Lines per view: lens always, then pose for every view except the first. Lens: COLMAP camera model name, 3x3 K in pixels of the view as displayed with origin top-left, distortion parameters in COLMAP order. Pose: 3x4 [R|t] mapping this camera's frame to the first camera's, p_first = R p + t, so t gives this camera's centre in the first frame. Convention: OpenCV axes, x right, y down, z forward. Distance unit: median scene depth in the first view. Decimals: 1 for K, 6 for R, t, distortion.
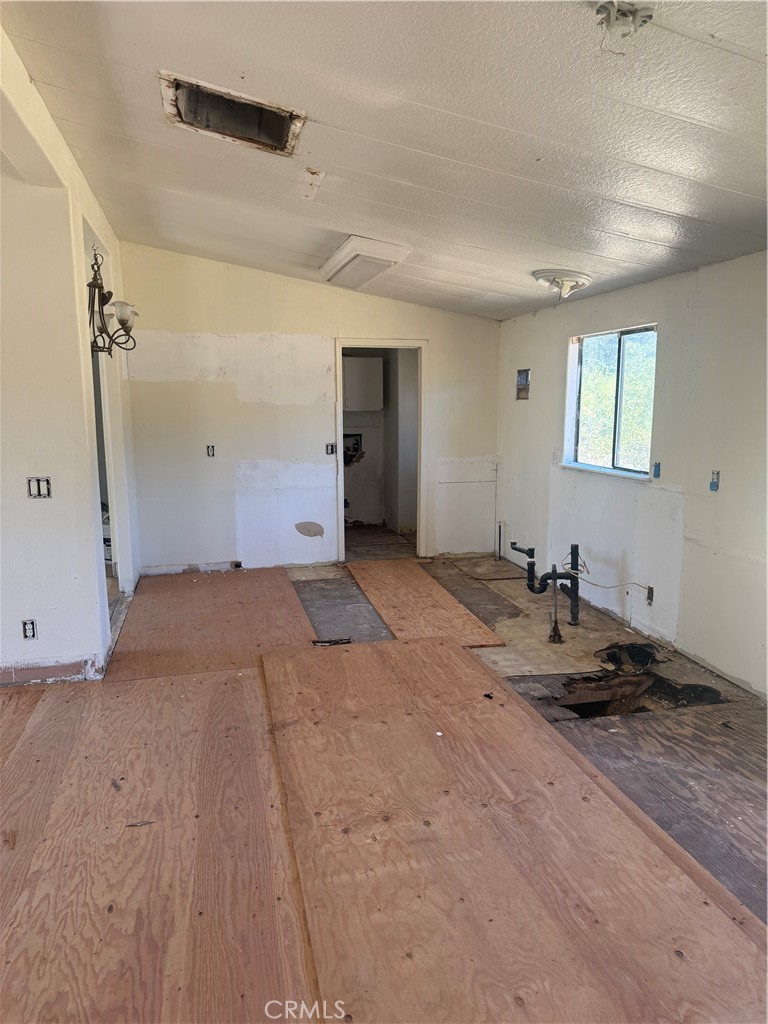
lens RADIAL K [[715.1, 0, 379.4], [0, 715.1, 513.6], [0, 0, 1]] dist [0.040706, -0.039391]
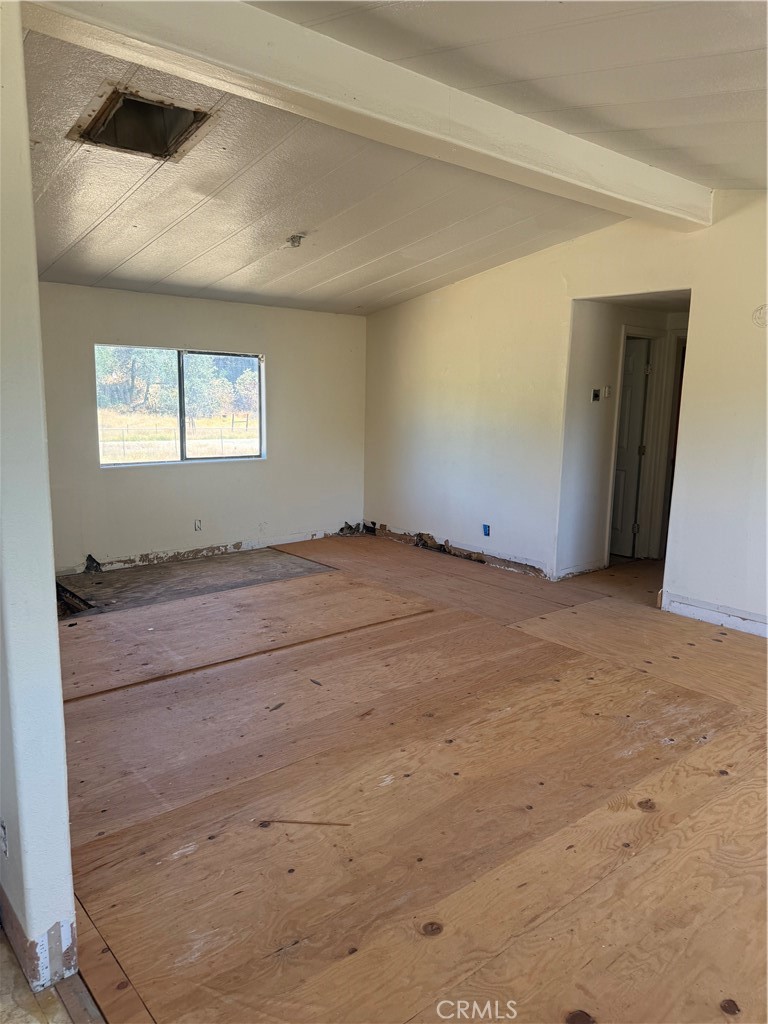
lens RADIAL K [[715.1, 0, 381.8], [0, 715.1, 509.0], [0, 0, 1]] dist [0.040706, -0.039391]
pose [[-0.447615, -0.146744, 0.882104, -1.278859], [0.120156, 0.967628, 0.221943, -0.160391], [-0.886117, 0.205335, -0.415492, 1.130858]]
